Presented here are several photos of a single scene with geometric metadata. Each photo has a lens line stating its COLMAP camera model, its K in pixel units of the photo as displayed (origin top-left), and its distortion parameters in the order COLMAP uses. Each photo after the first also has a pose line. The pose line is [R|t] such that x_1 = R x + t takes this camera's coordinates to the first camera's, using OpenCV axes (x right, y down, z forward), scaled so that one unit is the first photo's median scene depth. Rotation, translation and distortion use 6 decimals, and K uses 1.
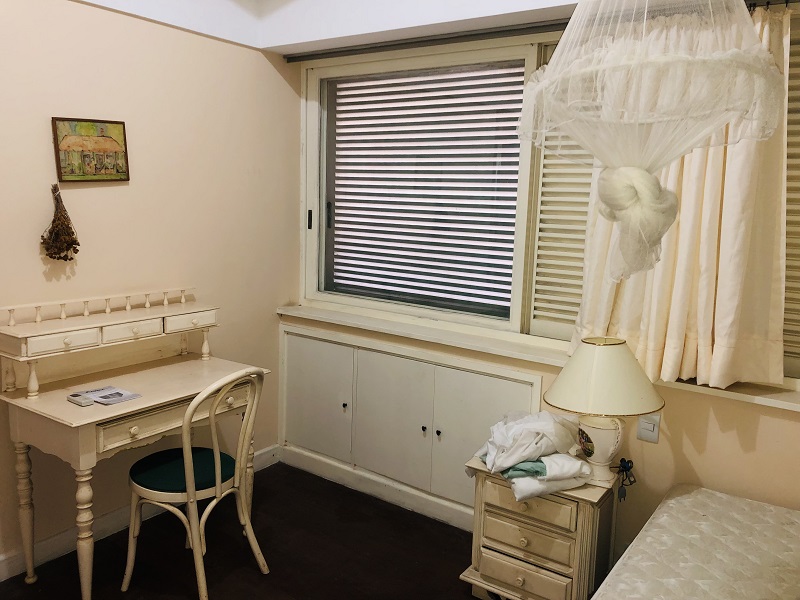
lens RADIAL K [[660.5, 0, 396.6], [0, 660.5, 298.9], [0, 0, 1]] dist [0.041675, -0.036842]
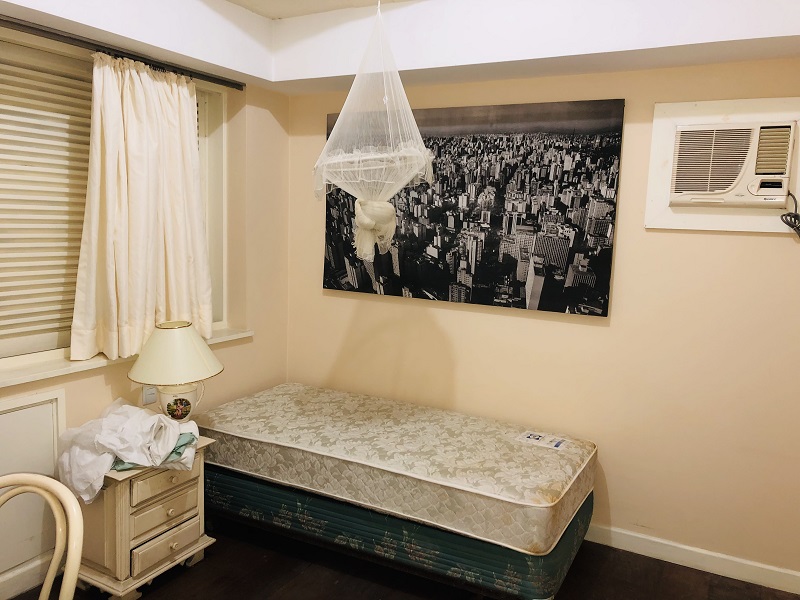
lens RADIAL K [[660.5, 0, 406.2], [0, 660.5, 300.9], [0, 0, 1]] dist [0.041675, -0.036842]
pose [[-0.144158, -0.156381, 0.977120, -0.236479], [0.118211, 0.977642, 0.173905, -0.036255], [-0.982469, 0.140576, -0.122449, 0.174888]]
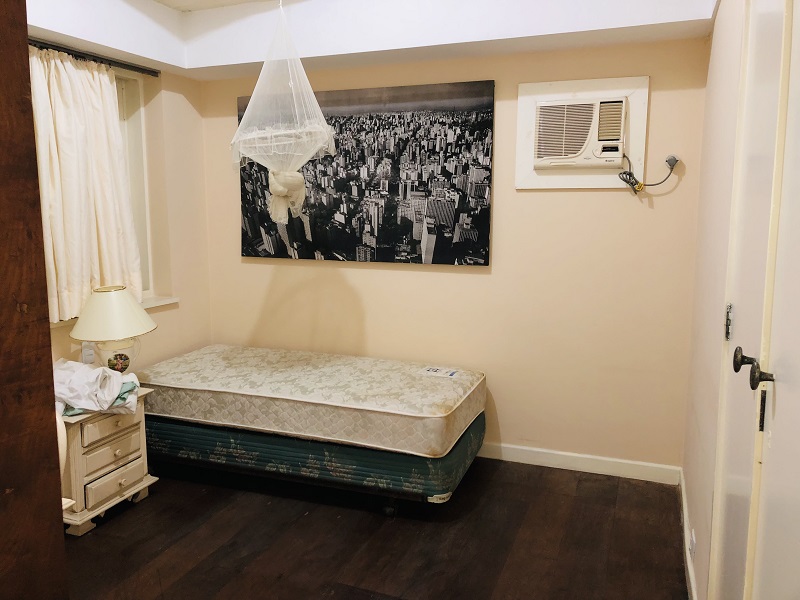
lens RADIAL K [[660.5, 0, 392.4], [0, 660.5, 295.1], [0, 0, 1]] dist [0.041675, -0.036842]
pose [[-0.255658, -0.163245, 0.952885, -0.288057], [0.145489, 0.967919, 0.204855, -0.030835], [-0.955757, 0.191007, -0.223705, 0.182144]]
